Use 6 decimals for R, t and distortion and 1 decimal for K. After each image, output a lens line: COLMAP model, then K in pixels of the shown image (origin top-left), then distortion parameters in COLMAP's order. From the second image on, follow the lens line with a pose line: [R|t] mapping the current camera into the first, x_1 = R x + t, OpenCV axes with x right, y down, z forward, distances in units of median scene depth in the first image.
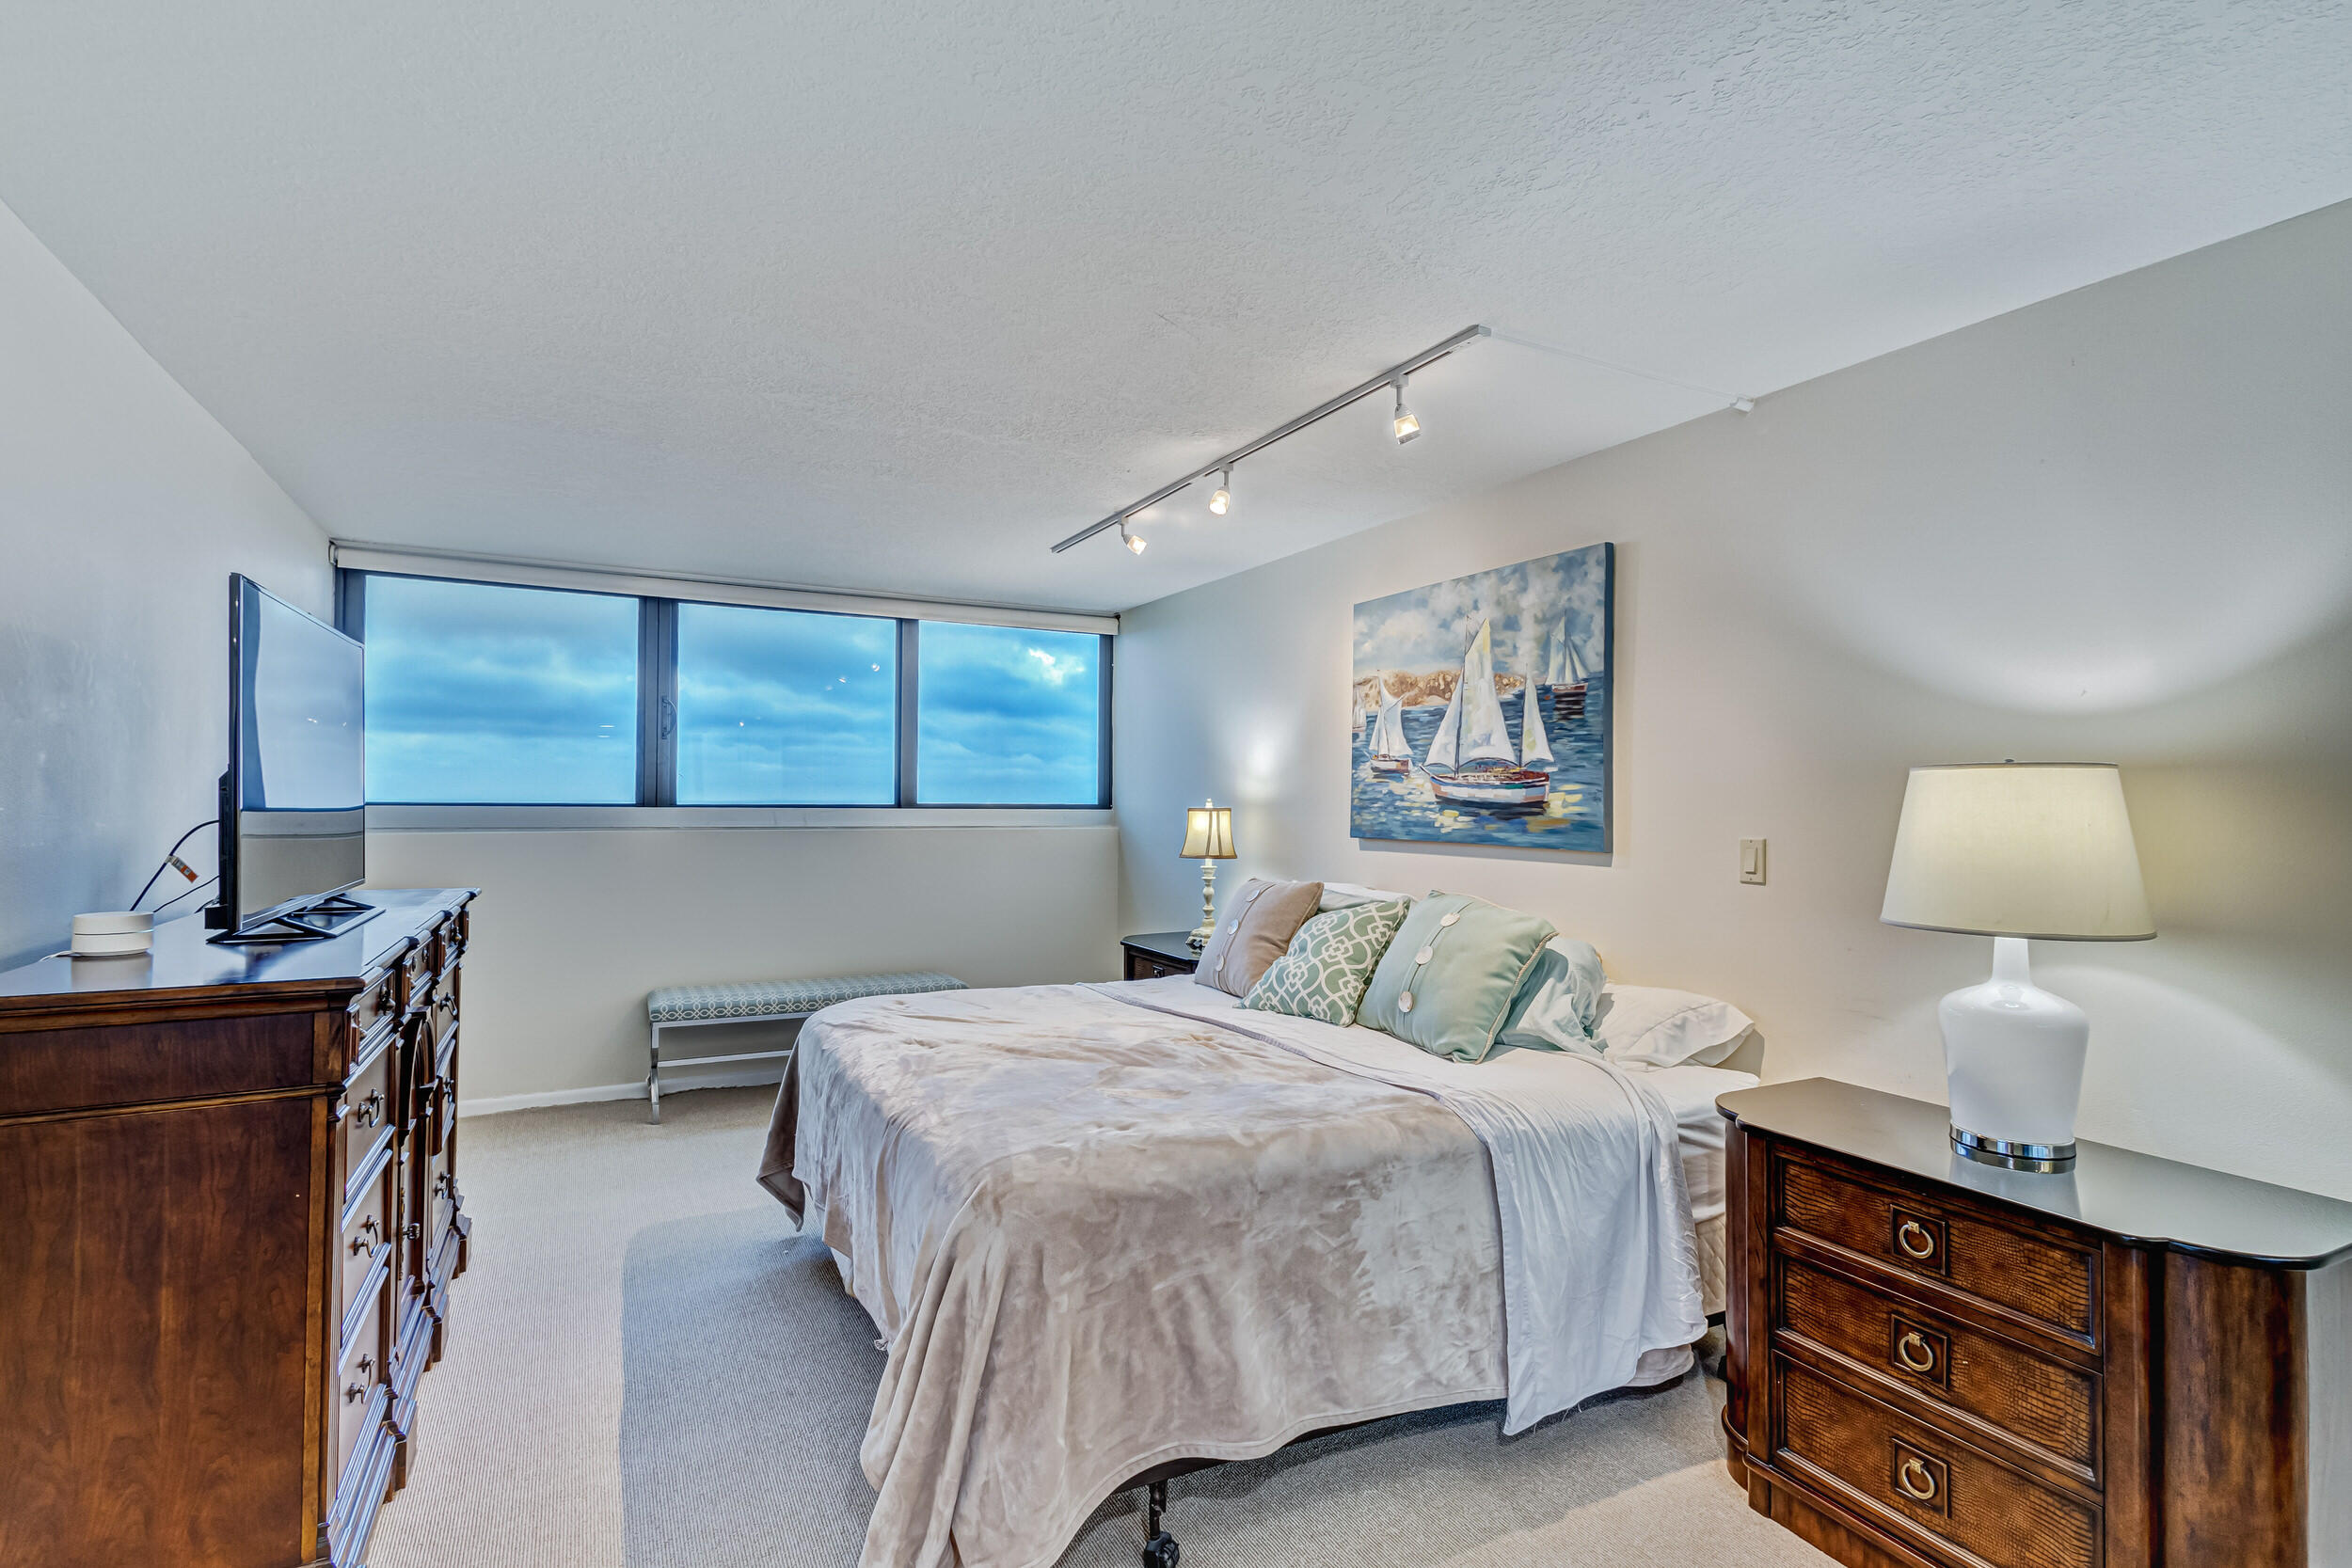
lens RADIAL K [[1106.4, 0, 1175.3], [0, 1106.4, 781.1], [0, 0, 1]] dist [0.013055, -0.001248]
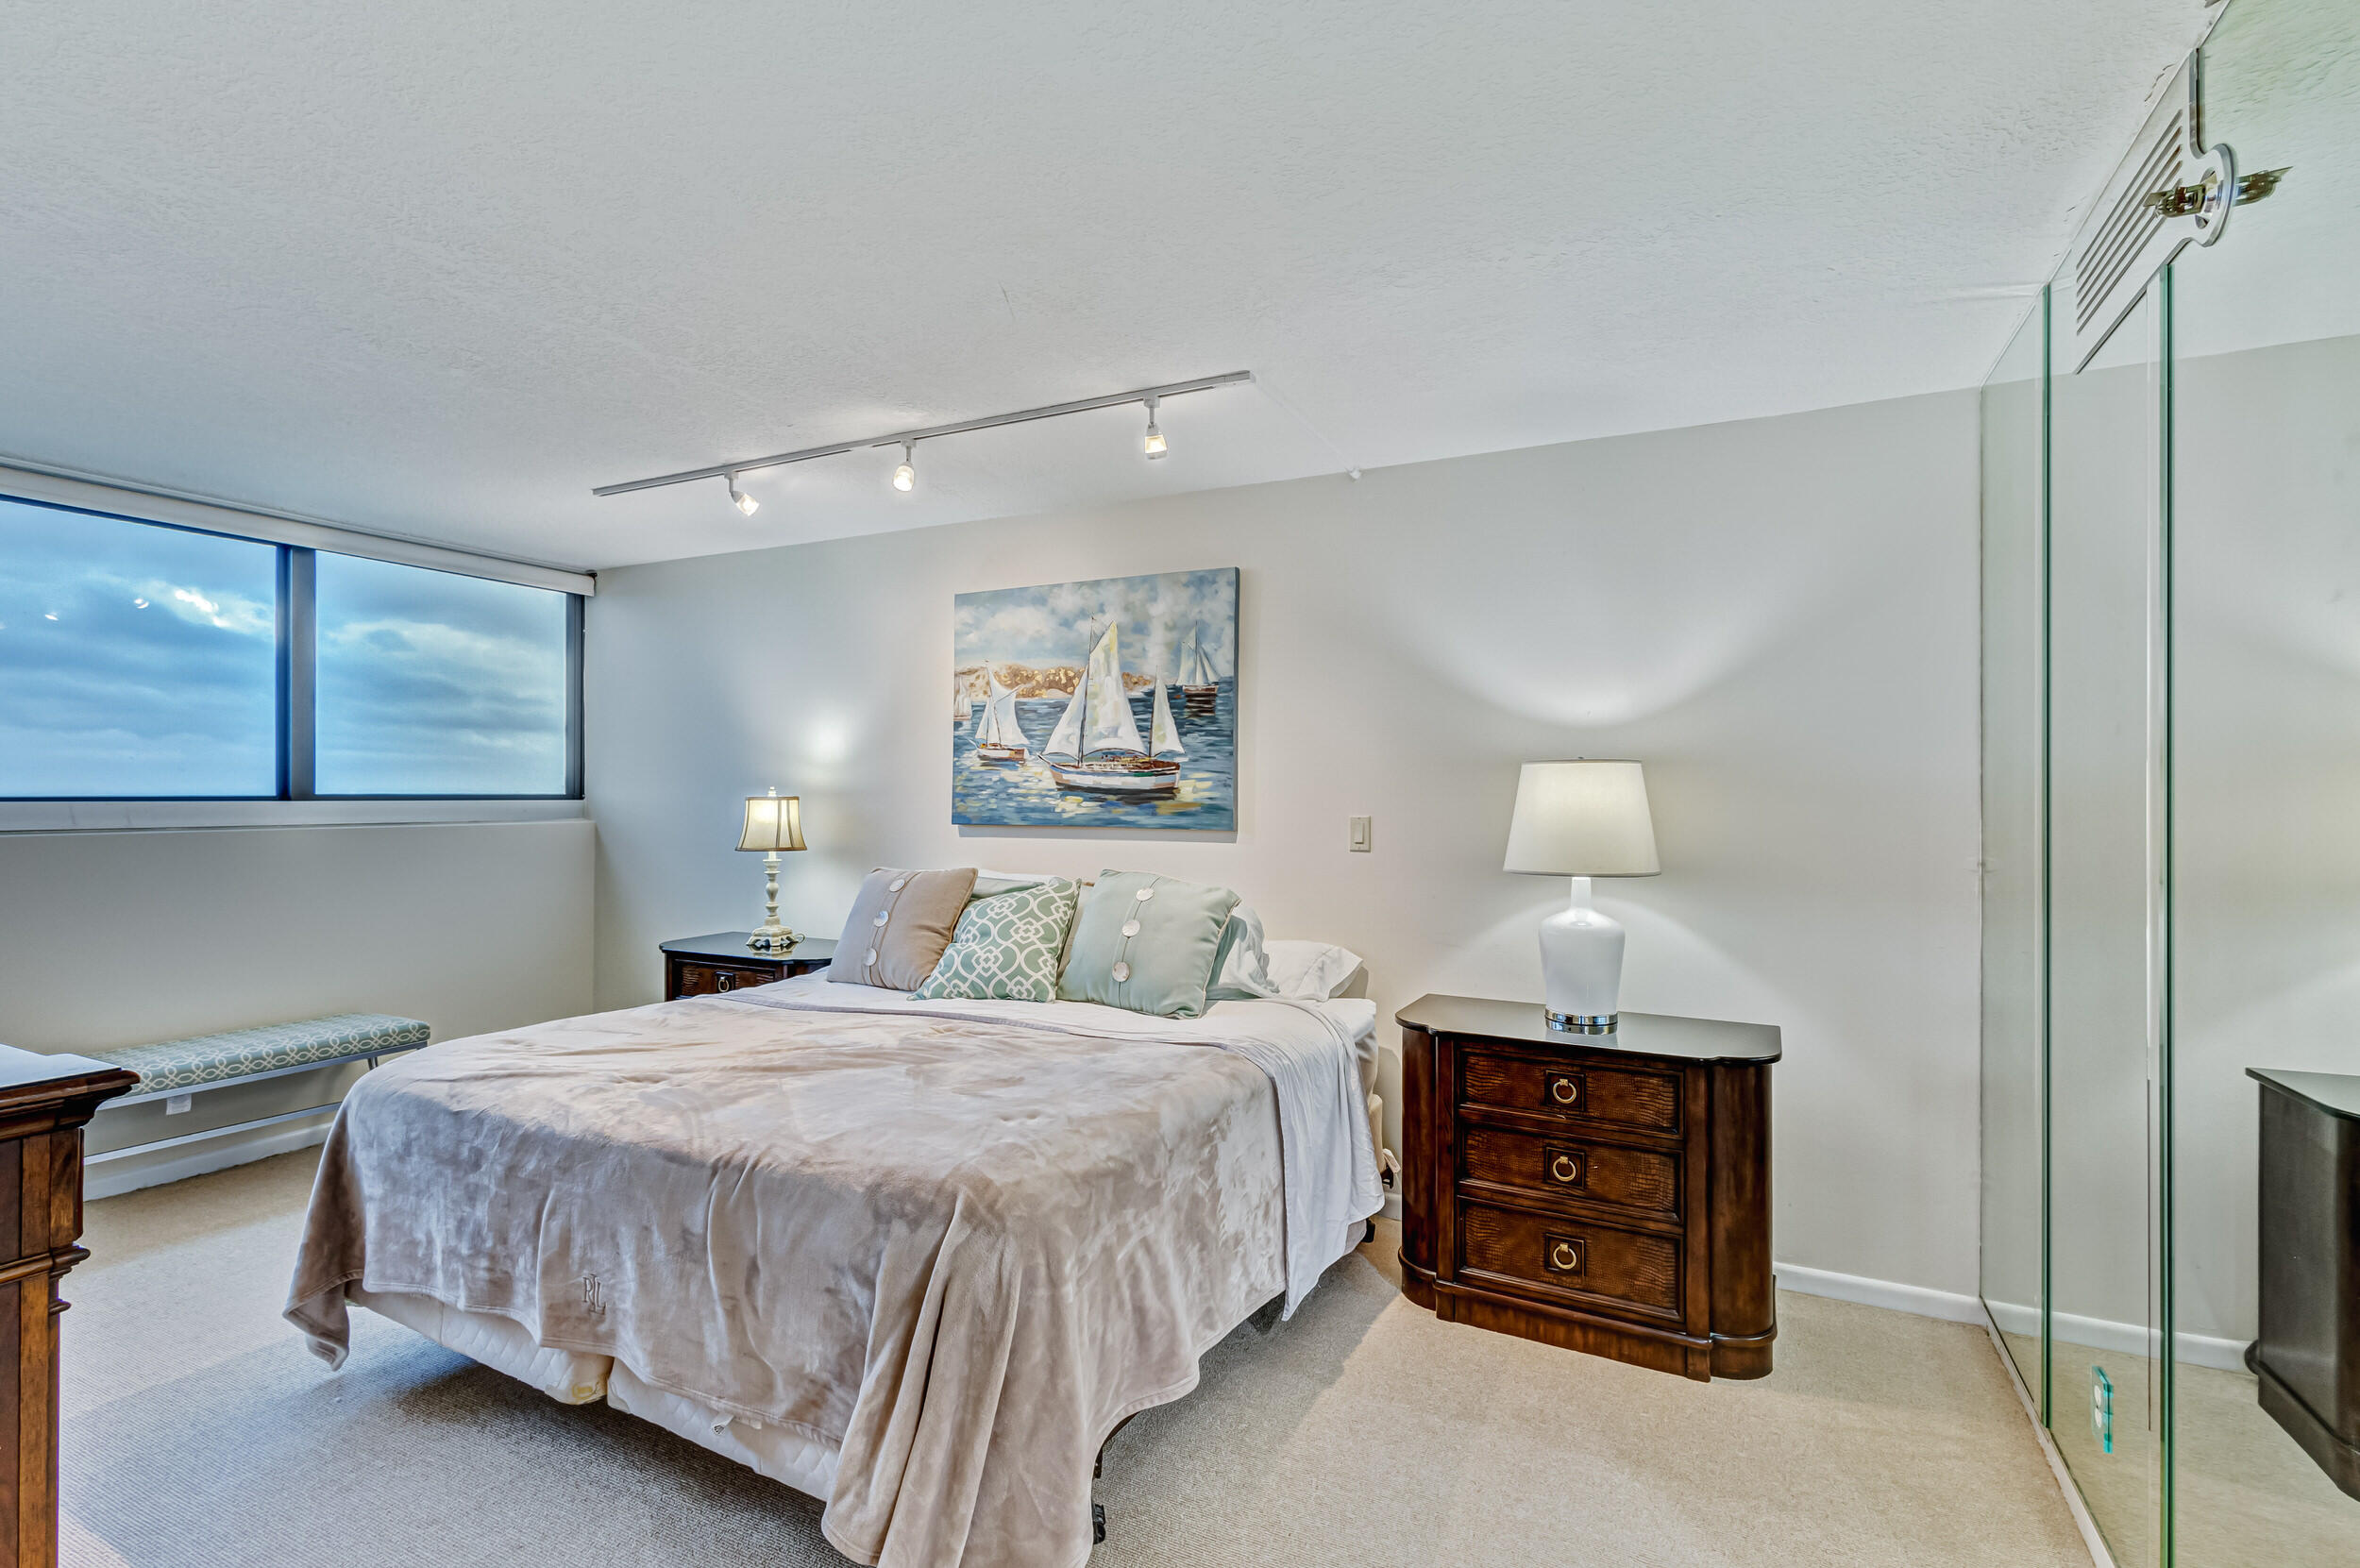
lens RADIAL K [[1092.2, 0, 1178.1], [0, 1092.2, 786.6], [0, 0, 1]] dist [0.011670, -0.000141]
pose [[0.816678, -0.001871, 0.577090, -0.340556], [-0.006527, 0.999901, 0.012478, 0.003531], [-0.577056, -0.013957, 0.816585, 0.088005]]
